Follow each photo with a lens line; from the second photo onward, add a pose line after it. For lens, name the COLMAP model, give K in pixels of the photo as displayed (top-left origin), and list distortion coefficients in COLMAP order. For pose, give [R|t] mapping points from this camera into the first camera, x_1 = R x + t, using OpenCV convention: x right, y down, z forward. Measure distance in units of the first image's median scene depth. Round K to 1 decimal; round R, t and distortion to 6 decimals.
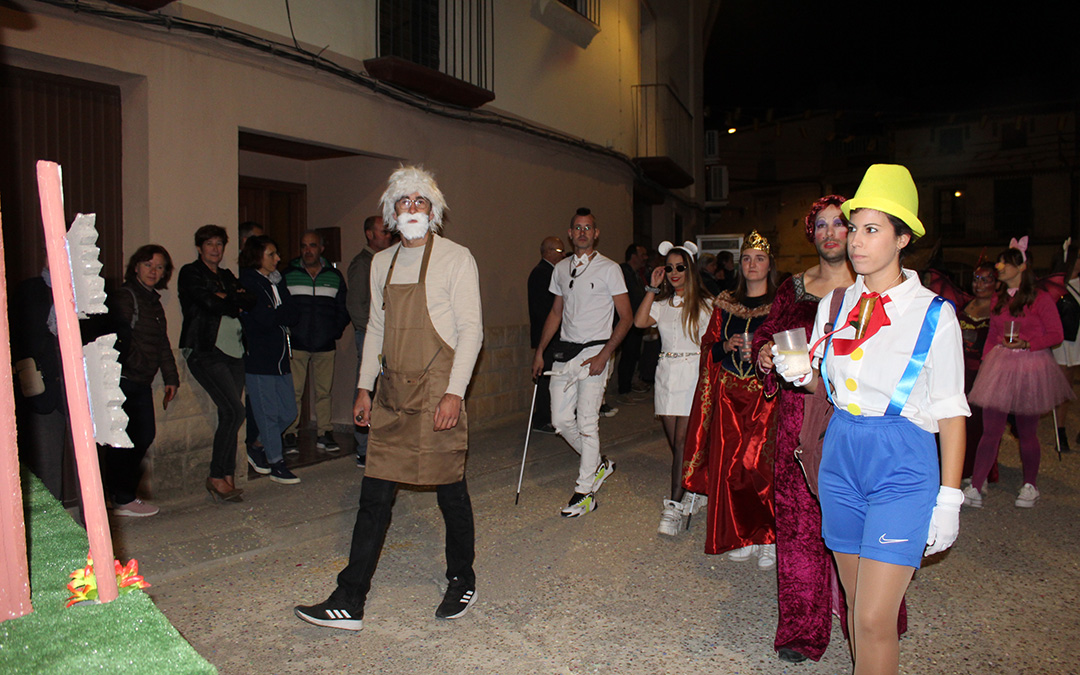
lens RADIAL K [[923.8, 0, 558.2], [0, 923.8, 344.6], [0, 0, 1]] dist [-0.150763, 0.145593]
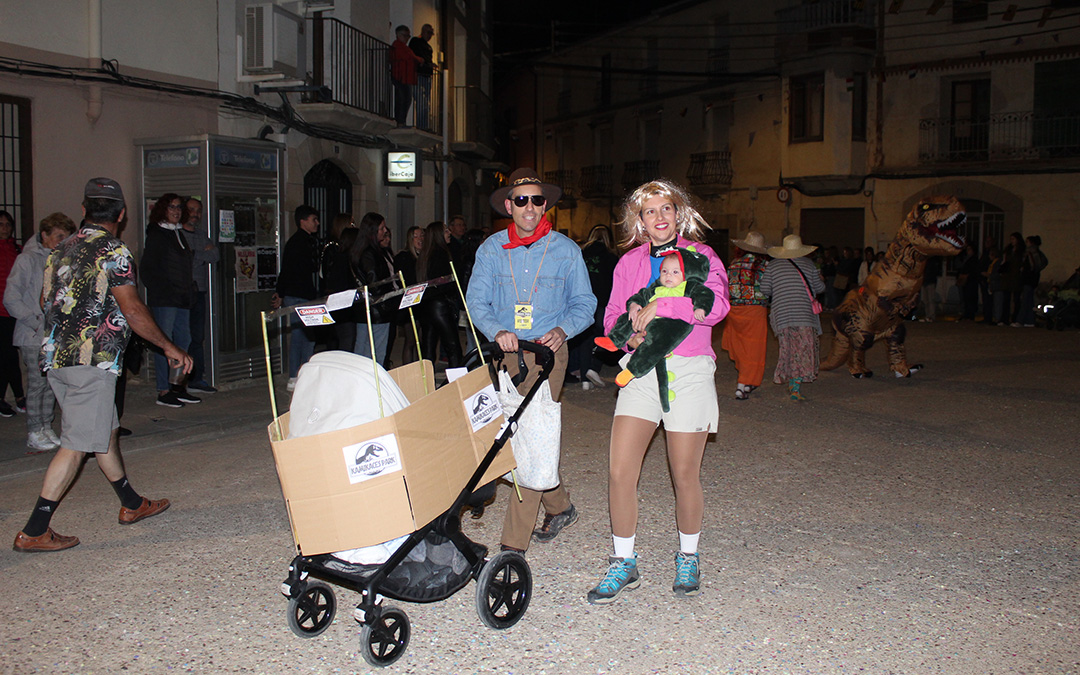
lens RADIAL K [[1065.9, 0, 579.2], [0, 1065.9, 304.4], [0, 0, 1]] dist [-0.036389, 0.000000]
pose [[0.995520, 0.020084, -0.092390, 0.686515], [-0.019123, 0.999754, 0.011280, -0.064551], [0.092593, -0.009462, 0.995659, 0.720183]]
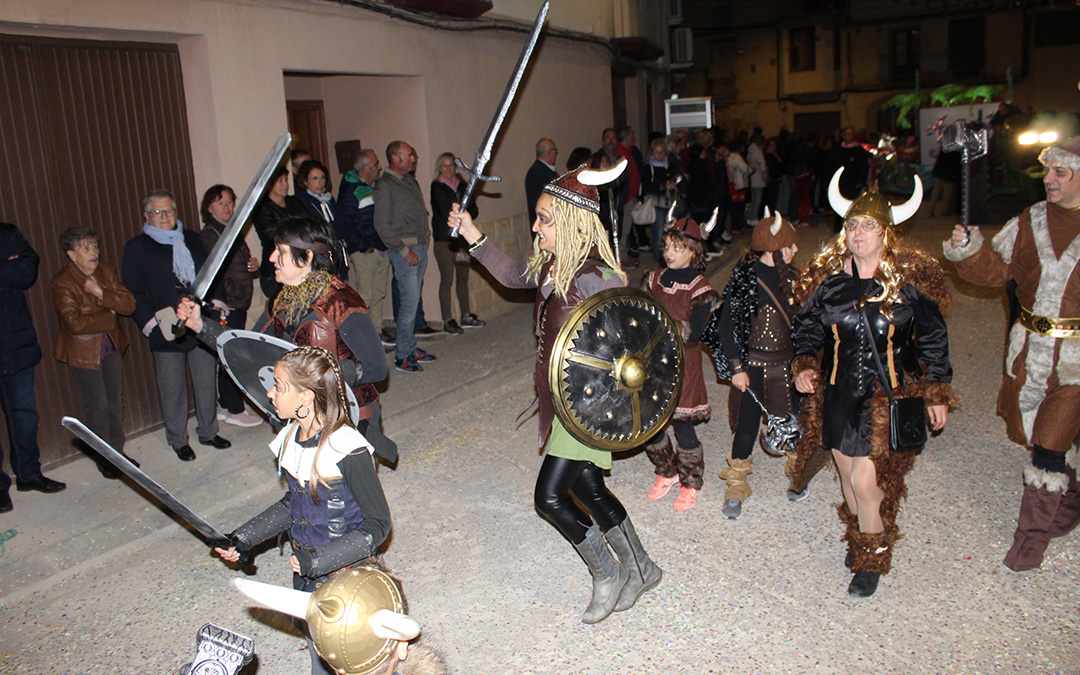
lens RADIAL K [[923.8, 0, 560.7], [0, 923.8, 347.1], [0, 0, 1]] dist [-0.150763, 0.145593]
pose [[0.997176, -0.061278, 0.043419, -0.043910], [0.053075, 0.984038, 0.169861, -0.039650], [-0.053135, -0.167077, 0.984511, -0.081190]]
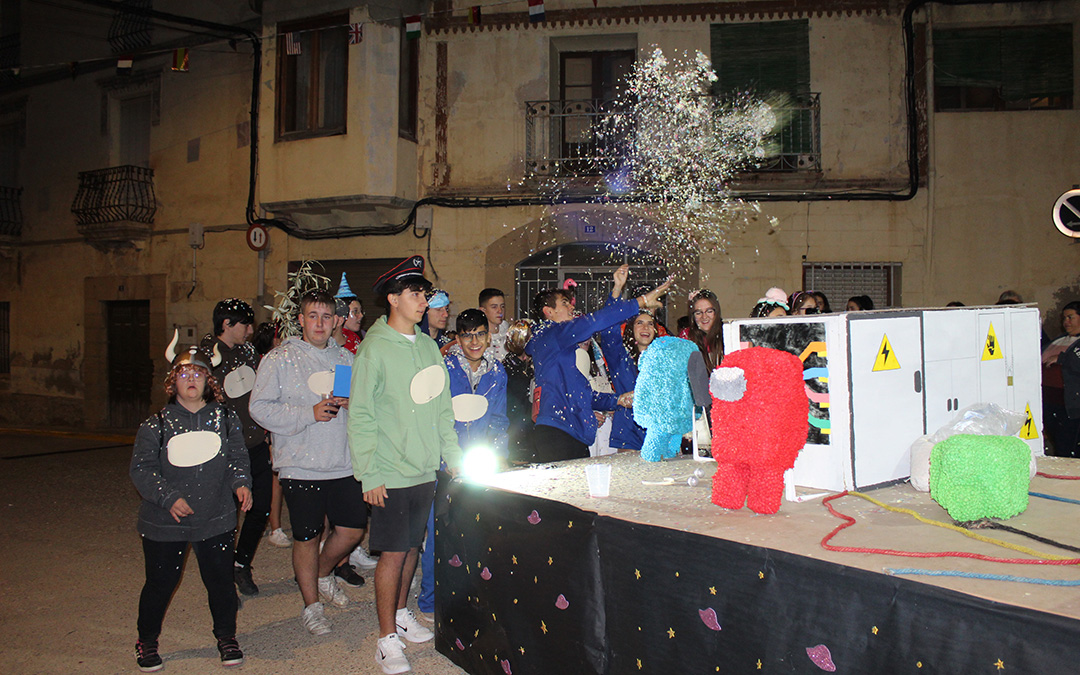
lens RADIAL K [[923.8, 0, 540.2], [0, 923.8, 324.4], [0, 0, 1]] dist [-0.150763, 0.145593]
pose [[0.878496, 0.012742, 0.477580, 0.680231], [0.015466, 0.998362, -0.055086, -0.110965], [-0.477499, 0.055779, 0.876860, 1.957167]]
